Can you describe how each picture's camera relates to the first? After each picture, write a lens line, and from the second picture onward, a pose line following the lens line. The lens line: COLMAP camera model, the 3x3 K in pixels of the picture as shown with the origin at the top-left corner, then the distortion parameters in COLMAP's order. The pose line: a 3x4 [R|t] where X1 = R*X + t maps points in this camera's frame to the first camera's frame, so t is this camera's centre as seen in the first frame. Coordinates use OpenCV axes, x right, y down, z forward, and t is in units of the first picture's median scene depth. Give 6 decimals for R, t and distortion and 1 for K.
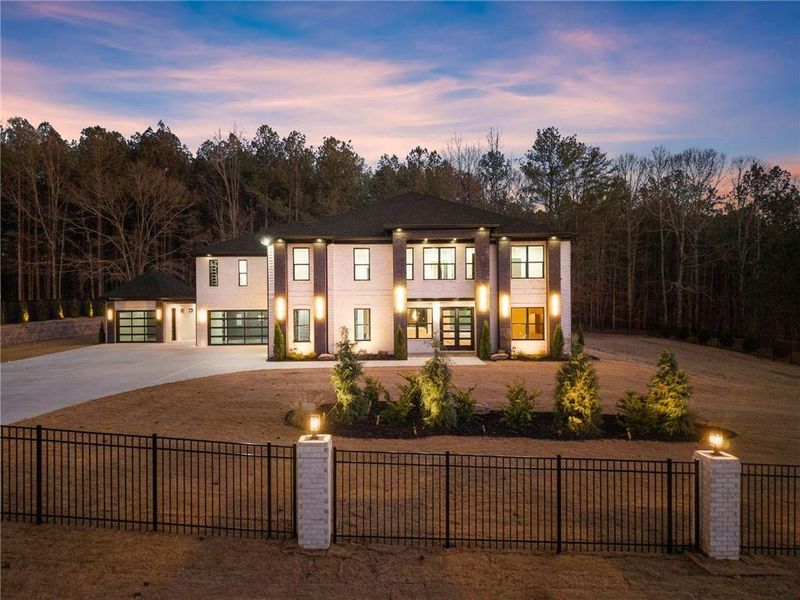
lens RADIAL K [[531.3, 0, 399.6], [0, 531.3, 311.8], [0, 0, 1]] dist [0.009461, -0.001794]
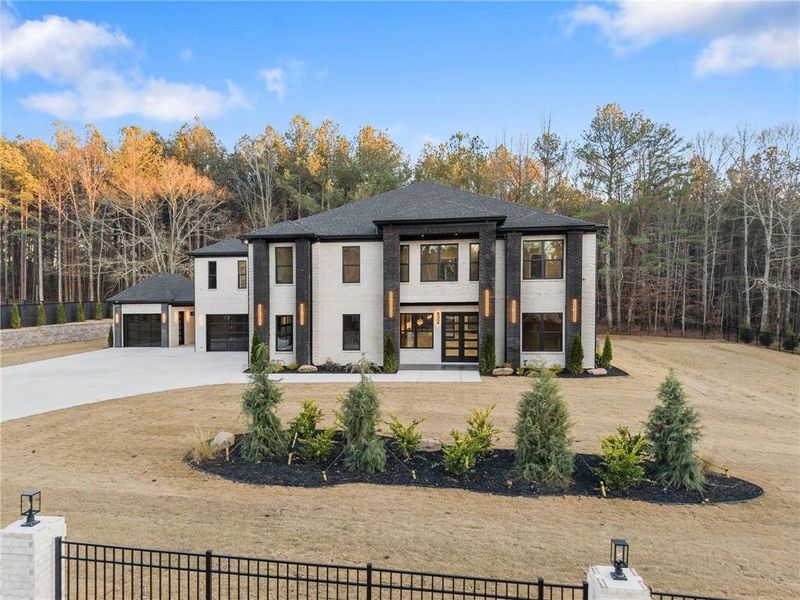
lens RADIAL K [[554.7, 0, 388.7], [0, 554.7, 301.7], [0, 0, 1]] dist [0.013723, -0.000833]
pose [[0.989951, -0.002588, -0.141388, 0.112908], [0.000693, 0.999909, -0.013449, -0.013052], [0.141410, 0.013215, 0.989863, 0.078809]]
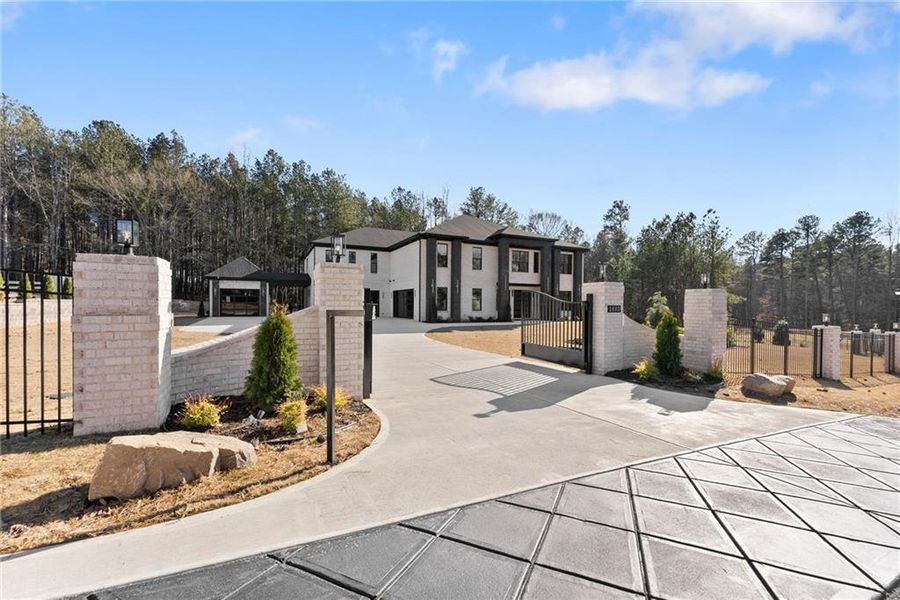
lens RADIAL K [[364.6, 0, 449.8], [0, 364.6, 321.5], [0, 0, 1]] dist [0.000382, 0.000101]
pose [[0.905392, -0.004080, 0.424556, -0.523236], [-0.007729, 0.999630, 0.026091, 0.055265], [-0.424505, -0.026904, 0.905026, 0.098700]]
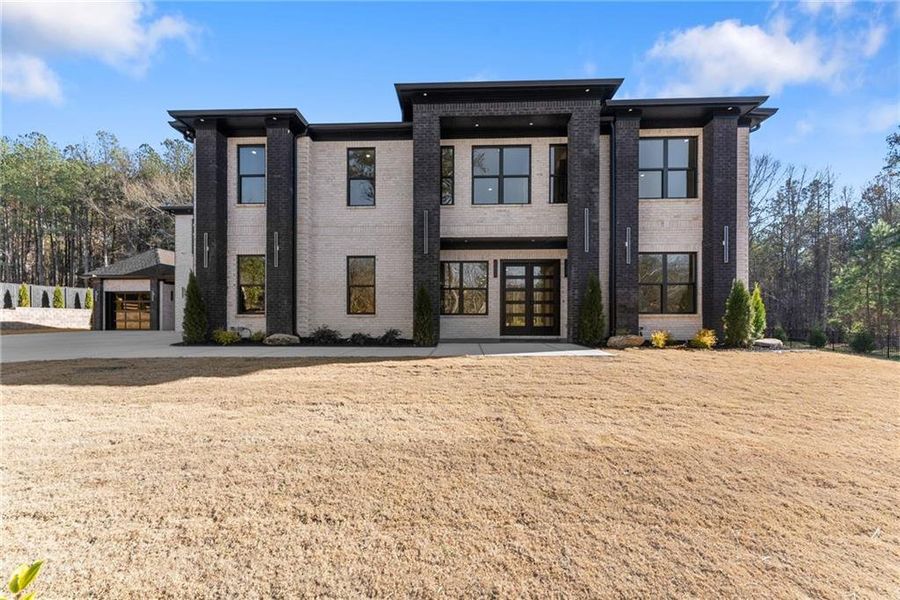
lens RADIAL K [[370.9, 0, 449.6], [0, 370.9, 323.1], [0, 0, 1]] dist [-0.001290, 0.000360]
pose [[0.998776, 0.006937, -0.048981, 0.038656], [-0.007594, 0.999884, -0.013235, 0.063069], [0.048883, 0.013591, 0.998712, 0.562496]]
